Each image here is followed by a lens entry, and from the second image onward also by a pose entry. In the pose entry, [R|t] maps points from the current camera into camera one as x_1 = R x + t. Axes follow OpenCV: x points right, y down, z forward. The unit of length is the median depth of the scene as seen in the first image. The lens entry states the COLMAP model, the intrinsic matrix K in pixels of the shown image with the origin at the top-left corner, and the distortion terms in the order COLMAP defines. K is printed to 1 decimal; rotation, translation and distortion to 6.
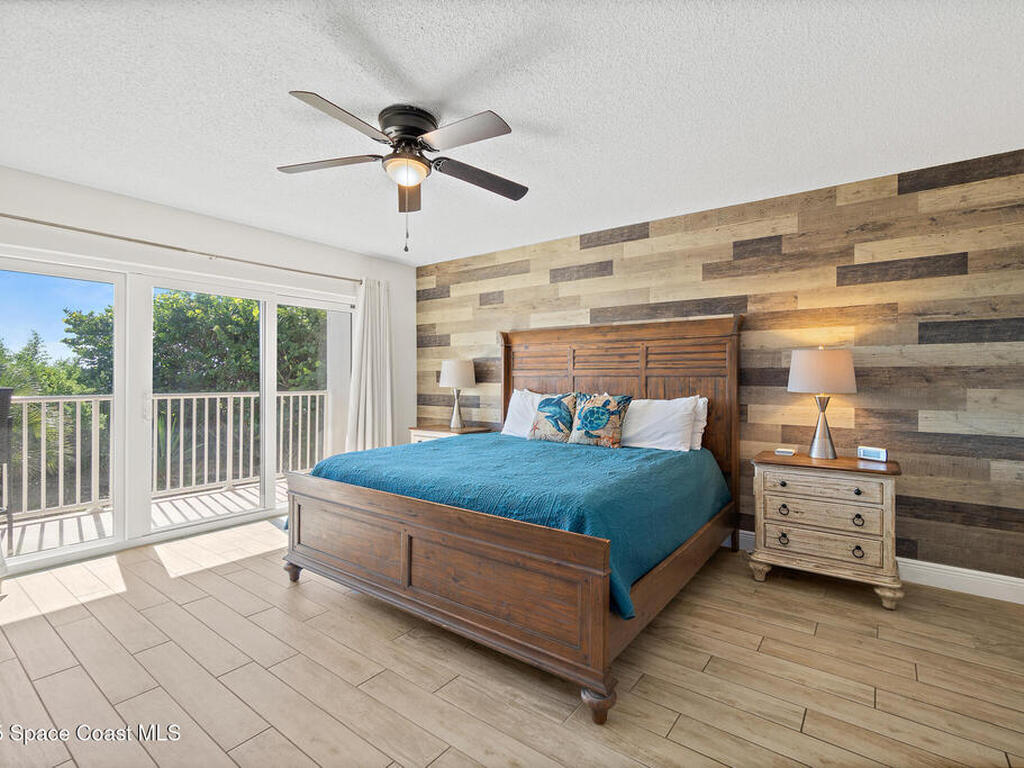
lens RADIAL K [[498.6, 0, 487.5], [0, 498.6, 382.2], [0, 0, 1]] dist [-0.009388, 0.004845]
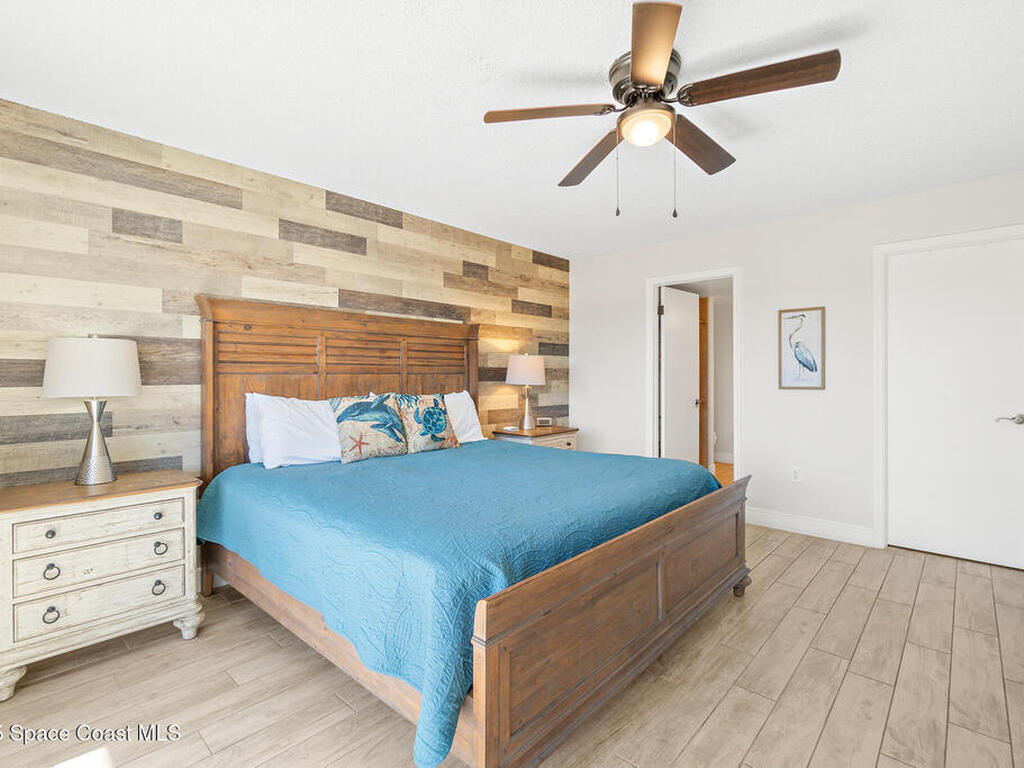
lens RADIAL K [[498.6, 0, 521.1], [0, 498.6, 379.4], [0, 0, 1]] dist [-0.009388, 0.004845]
pose [[0.064885, -0.009601, 0.997847, -0.649495], [0.010502, 0.999905, 0.008938, -0.007070], [-0.997838, 0.009899, 0.064979, 0.747105]]
